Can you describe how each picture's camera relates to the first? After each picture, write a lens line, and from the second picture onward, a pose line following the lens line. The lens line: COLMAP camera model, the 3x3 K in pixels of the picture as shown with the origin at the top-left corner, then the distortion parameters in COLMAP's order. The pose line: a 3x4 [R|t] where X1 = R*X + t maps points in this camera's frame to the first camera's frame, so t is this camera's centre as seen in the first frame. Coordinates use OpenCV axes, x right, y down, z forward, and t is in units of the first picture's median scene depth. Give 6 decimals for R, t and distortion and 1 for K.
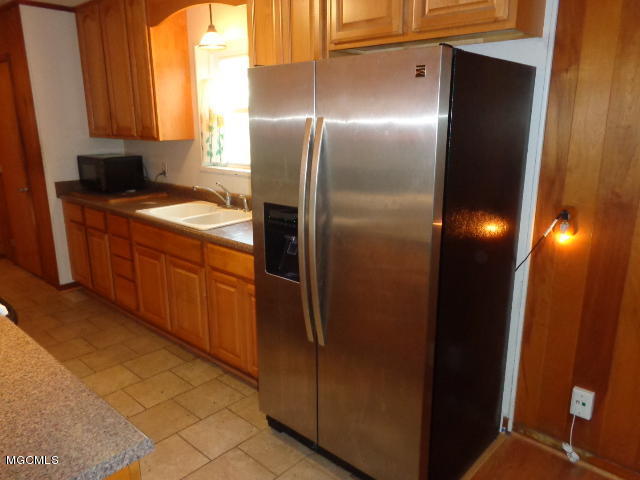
lens RADIAL K [[483.7, 0, 320.0], [0, 483.7, 240.0], [0, 0, 1]] dist [-0.001635, 0.006432]
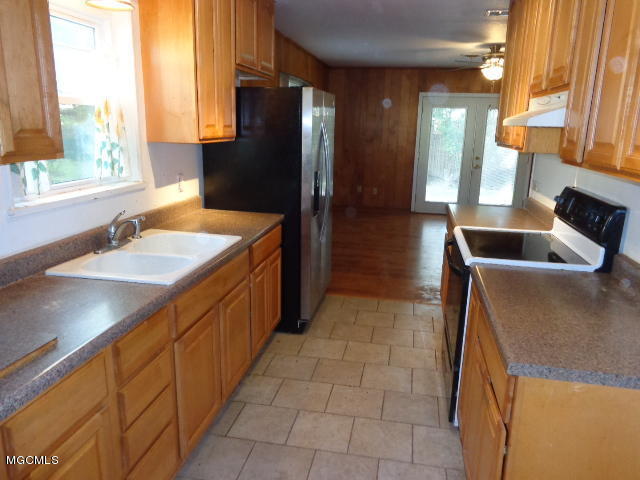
lens RADIAL K [[483.7, 0, 320.0], [0, 483.7, 240.0], [0, 0, 1]] dist [-0.001635, 0.006432]
pose [[-0.526544, -0.208052, 0.824297, -0.830653], [0.186972, 0.917513, 0.351013, -0.240545], [-0.829333, 0.338945, -0.444211, 0.989029]]
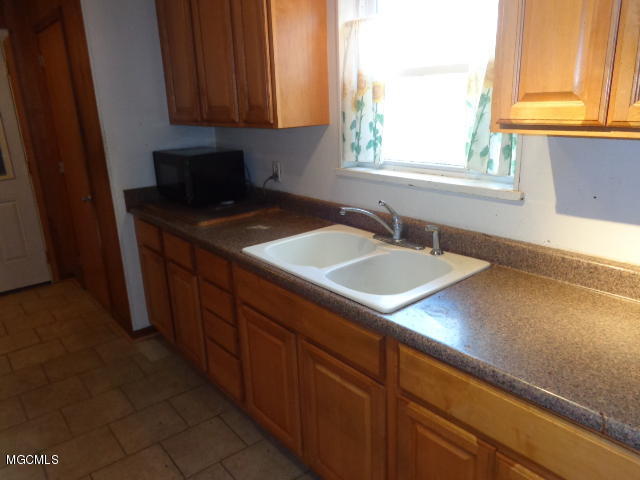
lens RADIAL K [[483.7, 0, 320.0], [0, 483.7, 240.0], [0, 0, 1]] dist [-0.001635, 0.006432]
pose [[0.988689, 0.009267, -0.149696, -0.181036], [-0.003043, 0.999123, 0.041751, -0.087925], [0.149951, -0.040823, 0.987850, 0.390856]]
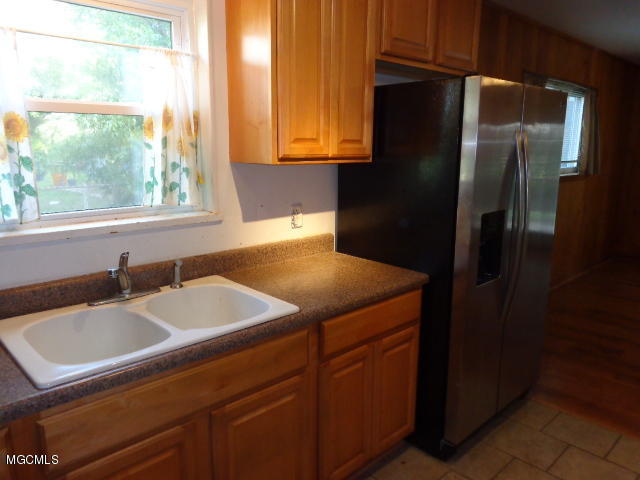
lens RADIAL K [[483.7, 0, 320.0], [0, 483.7, 240.0], [0, 0, 1]] dist [-0.001635, 0.006432]
pose [[0.062805, -0.192563, 0.979273, -0.619316], [0.235033, 0.956467, 0.173005, -0.154095], [-0.969956, 0.219295, 0.105330, 0.687399]]
